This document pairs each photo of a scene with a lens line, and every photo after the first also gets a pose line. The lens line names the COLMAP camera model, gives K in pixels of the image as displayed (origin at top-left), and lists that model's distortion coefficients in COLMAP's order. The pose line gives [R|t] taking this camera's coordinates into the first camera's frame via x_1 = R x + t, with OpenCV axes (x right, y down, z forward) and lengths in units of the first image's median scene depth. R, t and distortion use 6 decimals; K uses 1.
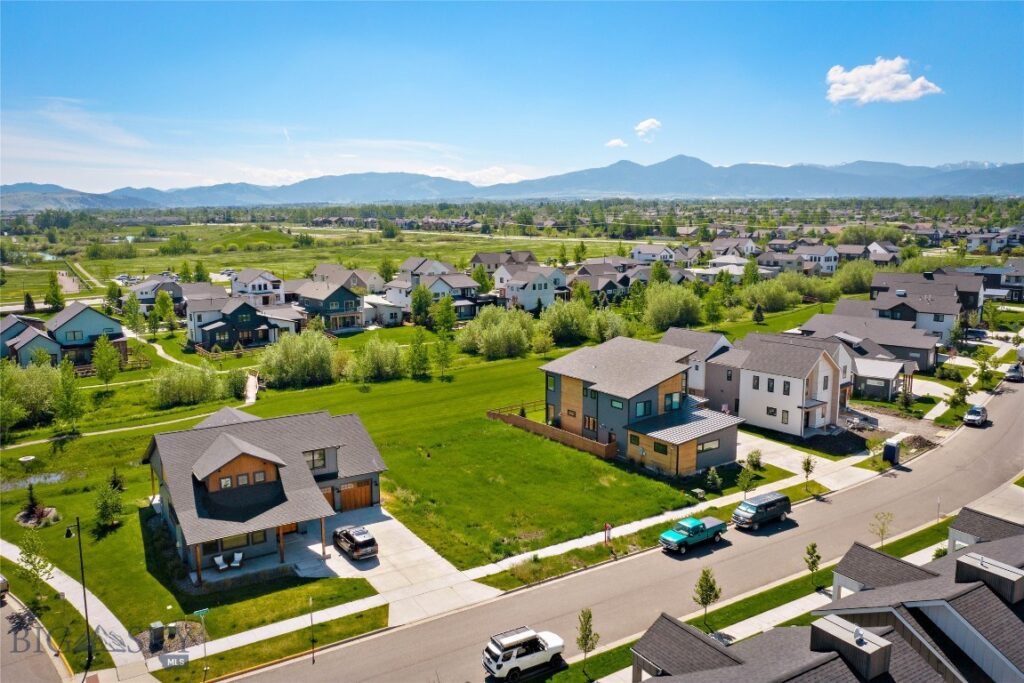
lens RADIAL K [[807.8, 0, 511.8], [0, 807.8, 335.5], [0, 0, 1]] dist [-0.018615, -0.003441]
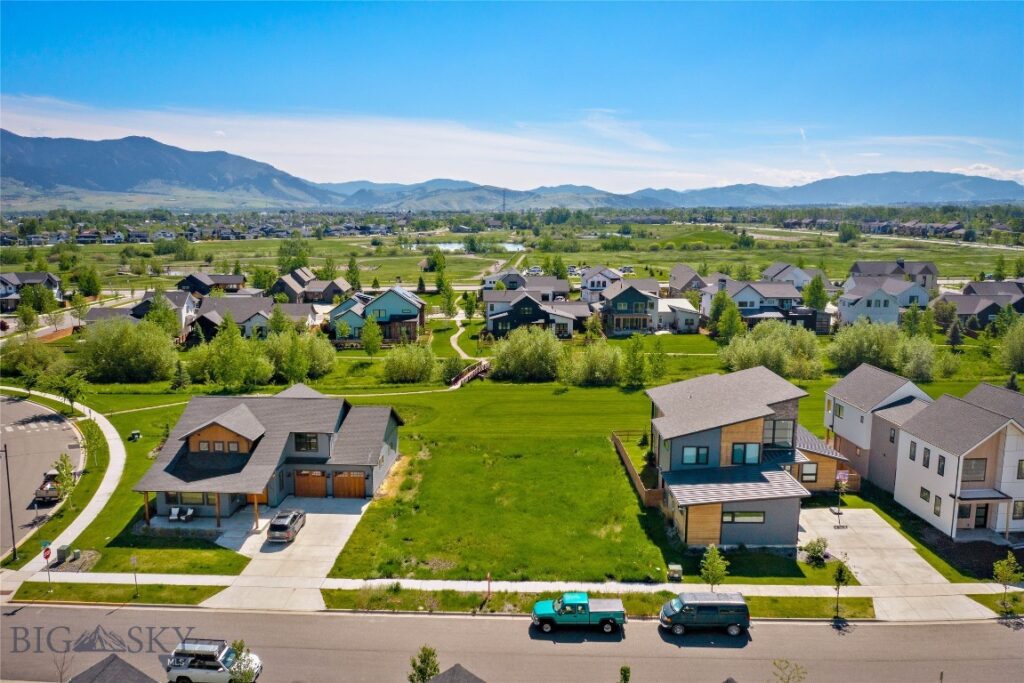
lens RADIAL K [[807.8, 0, 506.6], [0, 807.8, 346.0], [0, 0, 1]] dist [-0.018615, -0.003441]
pose [[0.818700, 0.103878, -0.564748, 0.243272], [-0.097366, 0.994372, 0.041753, -0.017612], [0.565907, 0.020804, 0.824207, 0.123393]]
